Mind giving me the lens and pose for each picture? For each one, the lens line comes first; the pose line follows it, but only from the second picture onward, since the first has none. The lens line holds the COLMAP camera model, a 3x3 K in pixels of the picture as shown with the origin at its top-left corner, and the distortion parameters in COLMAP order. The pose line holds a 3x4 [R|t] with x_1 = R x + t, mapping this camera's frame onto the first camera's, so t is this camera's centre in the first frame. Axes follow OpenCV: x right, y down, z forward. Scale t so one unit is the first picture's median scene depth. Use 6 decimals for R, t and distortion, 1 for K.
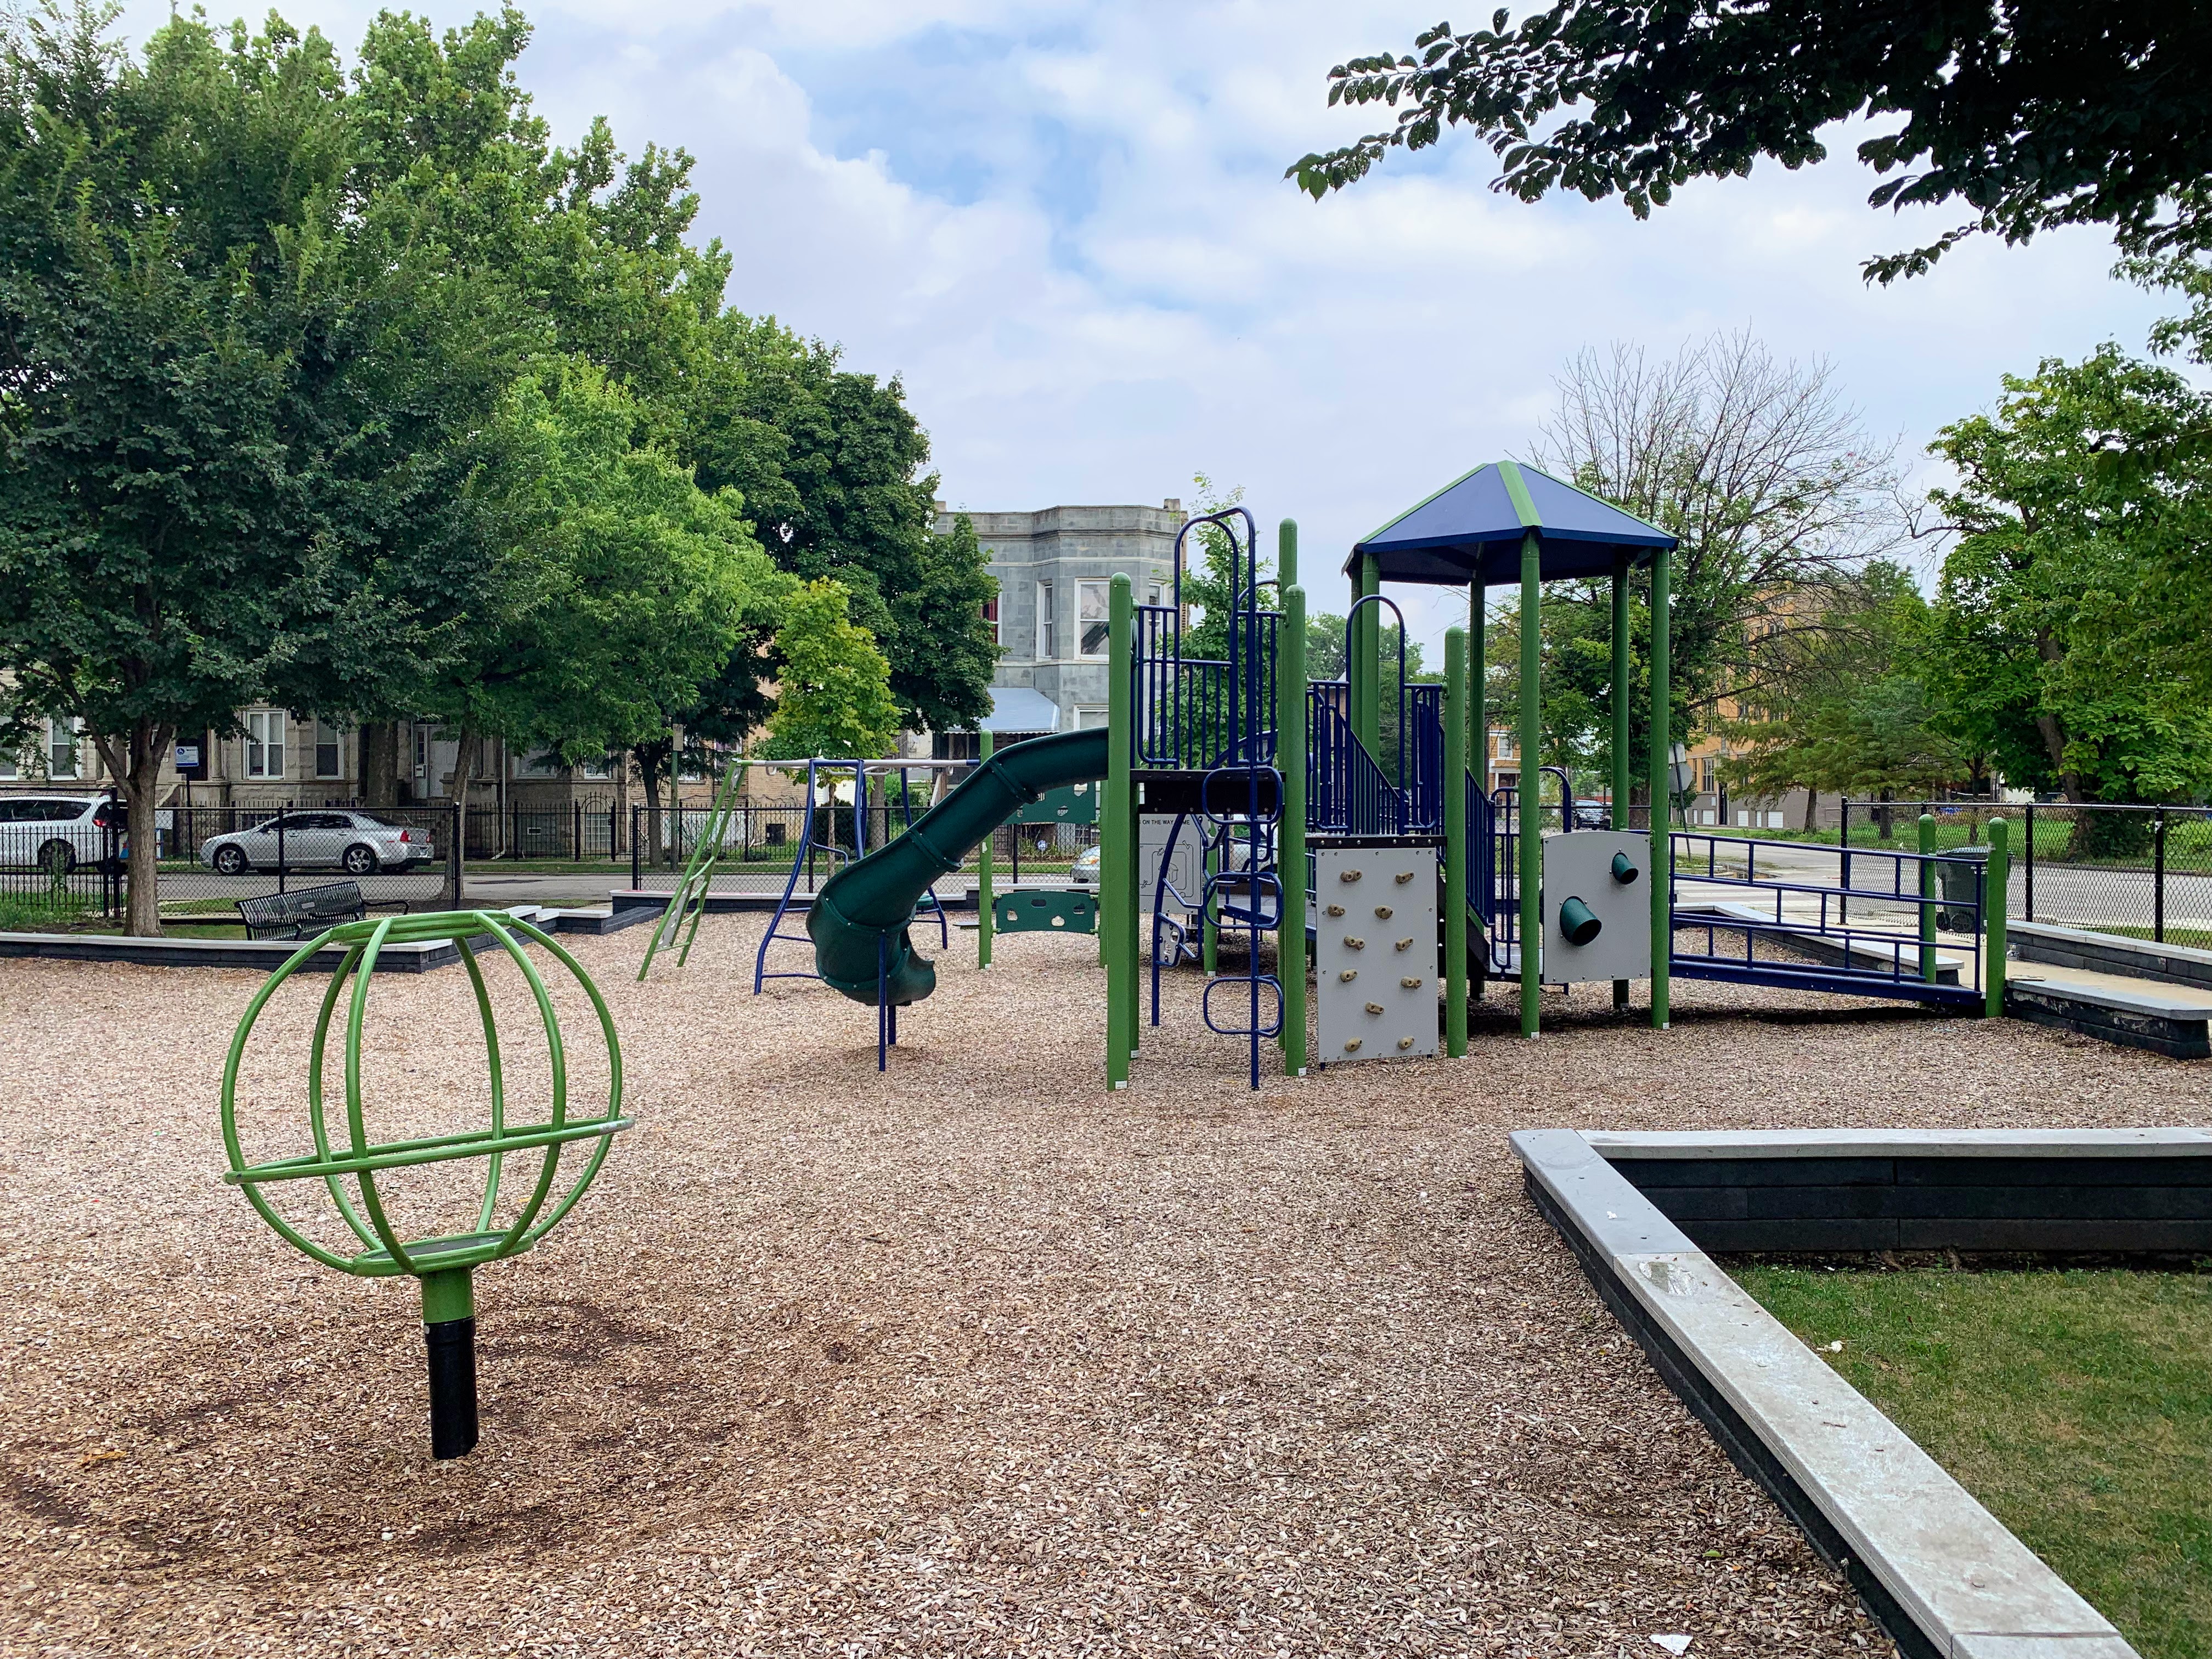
lens RADIAL K [[1677.7, 0, 1091.7], [0, 1677.7, 818.1], [0, 0, 1]] dist [0.037648, -0.044501]
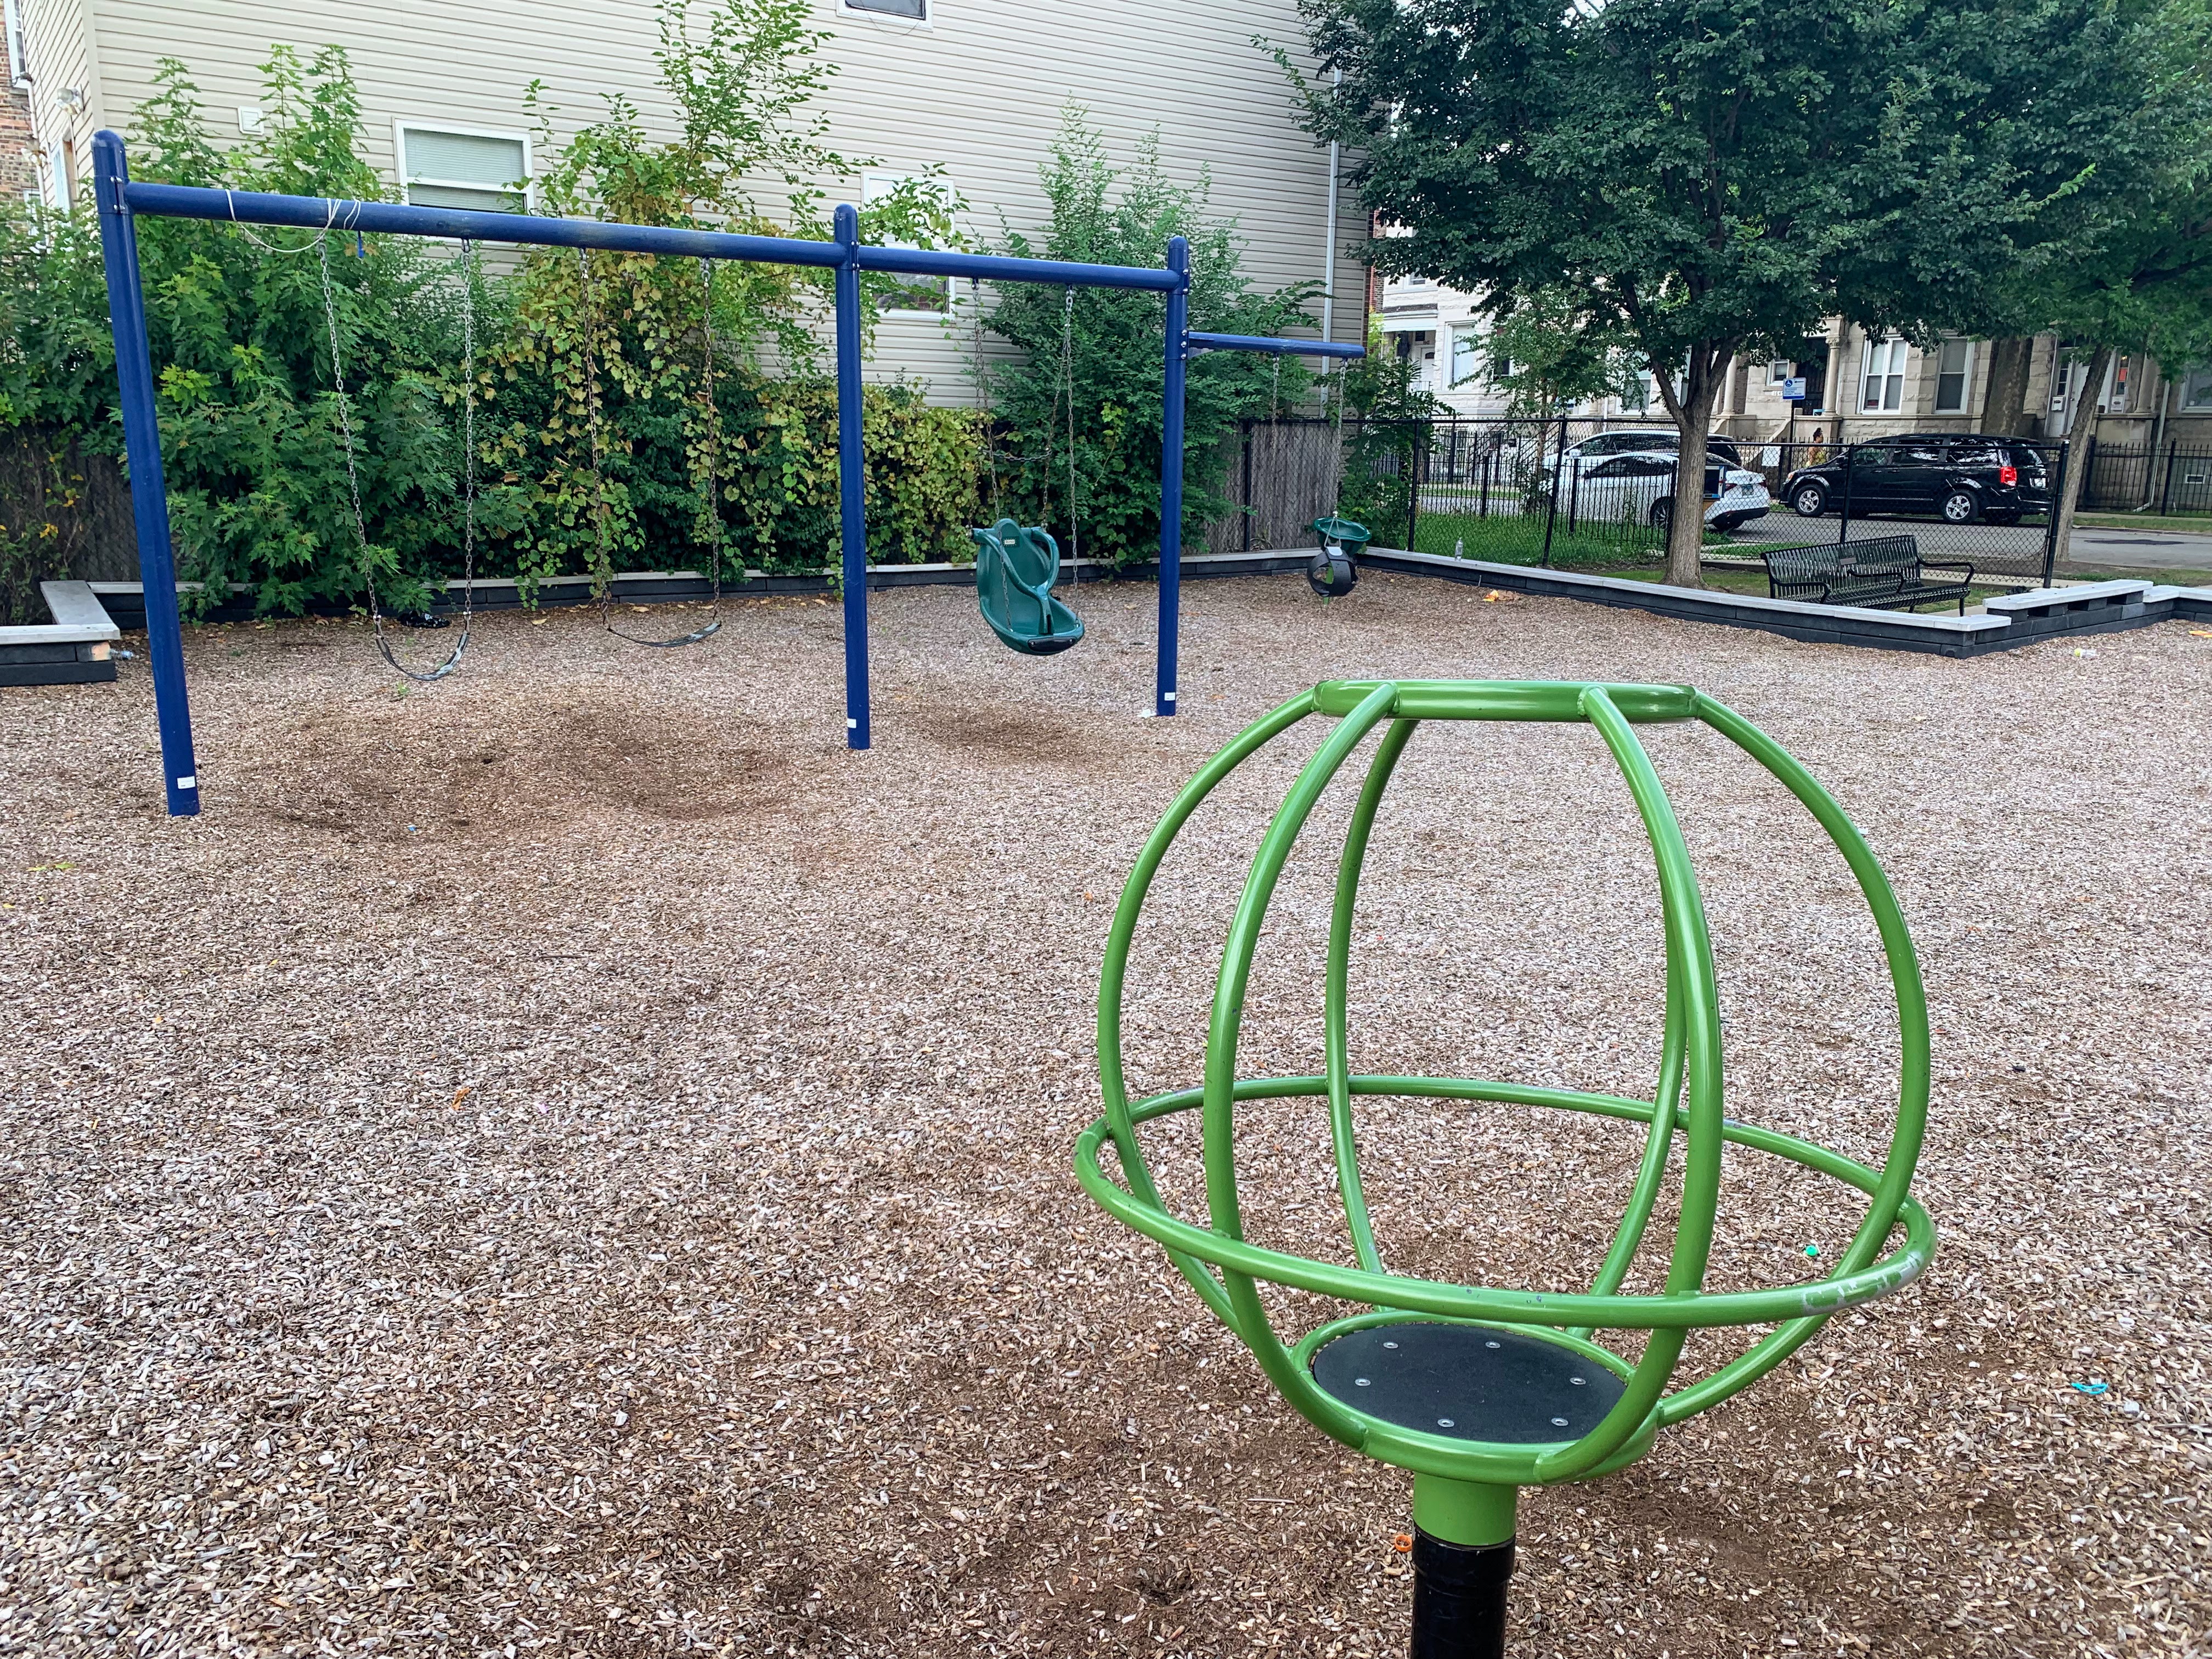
lens RADIAL K [[1677.7, 0, 1102.1], [0, 1677.7, 821.0], [0, 0, 1]] dist [0.037648, -0.044501]
pose [[0.621797, 0.184030, -0.761250, -0.012190], [-0.020641, 0.975514, 0.218968, 0.000541], [0.782906, -0.120440, 0.610370, 0.084402]]
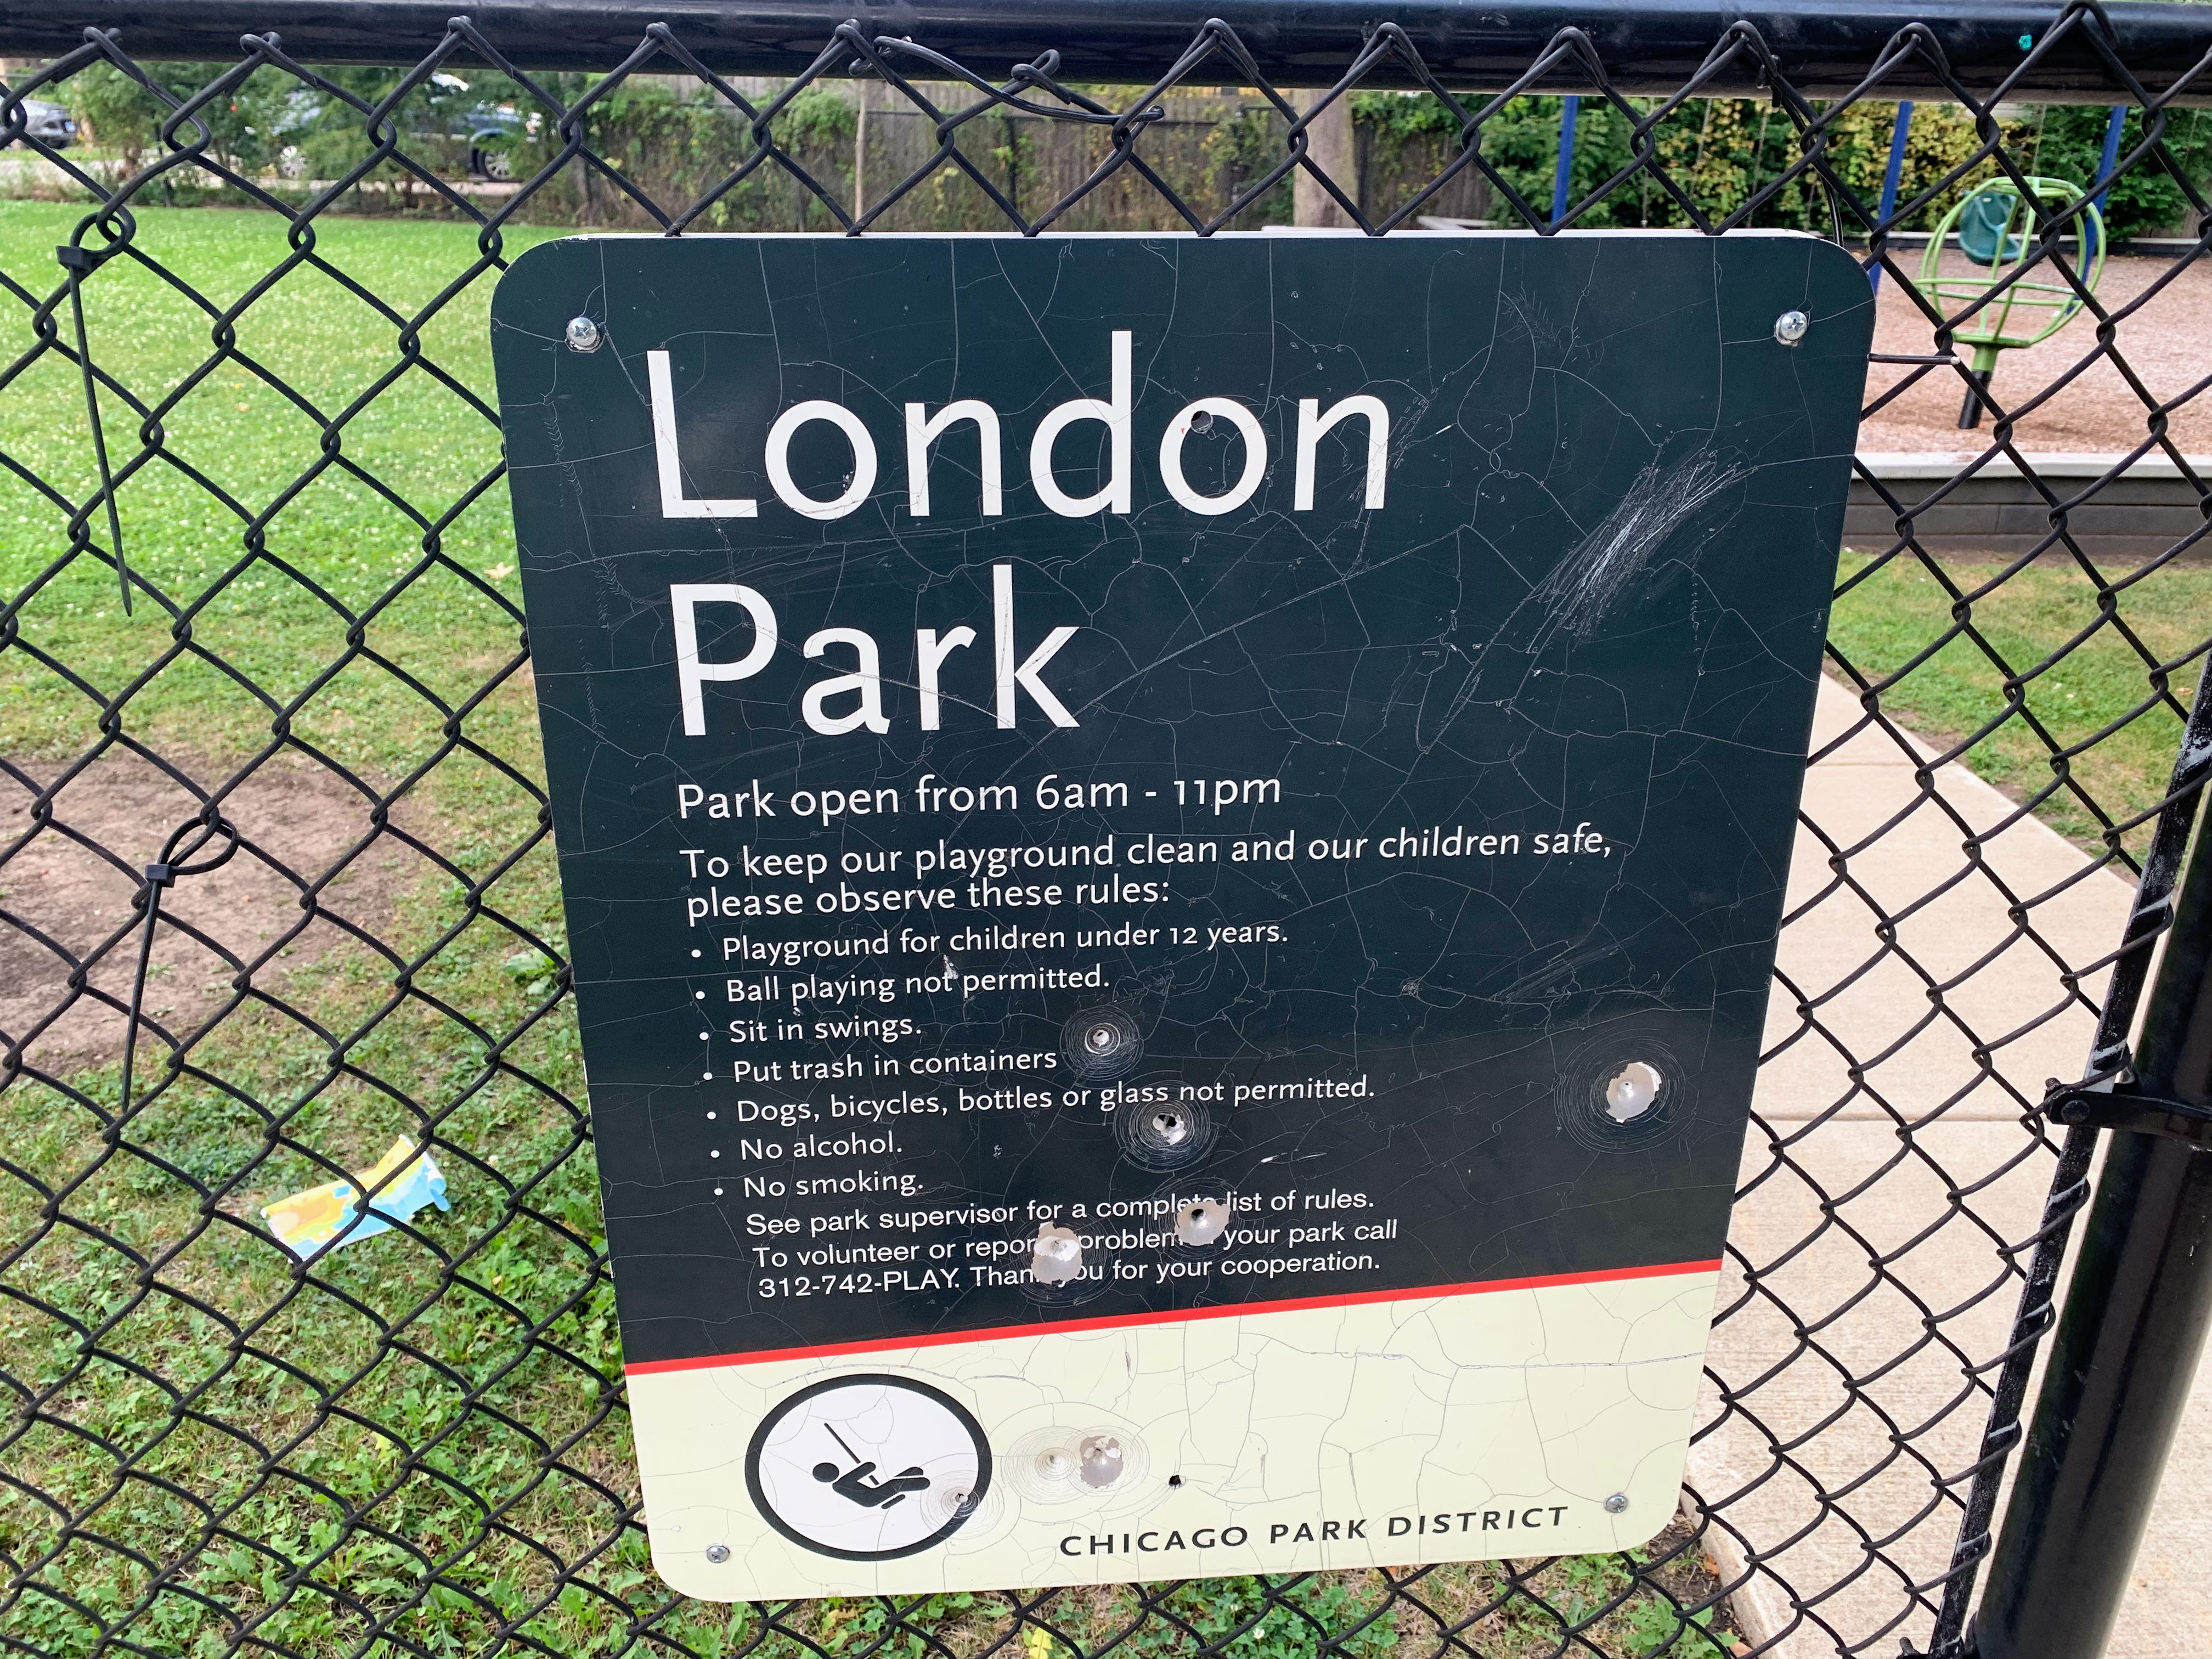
lens RADIAL K [[1677.7, 0, 1106.8], [0, 1677.7, 817.2], [0, 0, 1]] dist [0.037648, -0.044501]
pose [[0.110420, 0.380767, -0.918055, 0.234731], [-0.027832, 0.924525, 0.380103, 0.002510], [0.993495, -0.016420, 0.112683, -0.056214]]
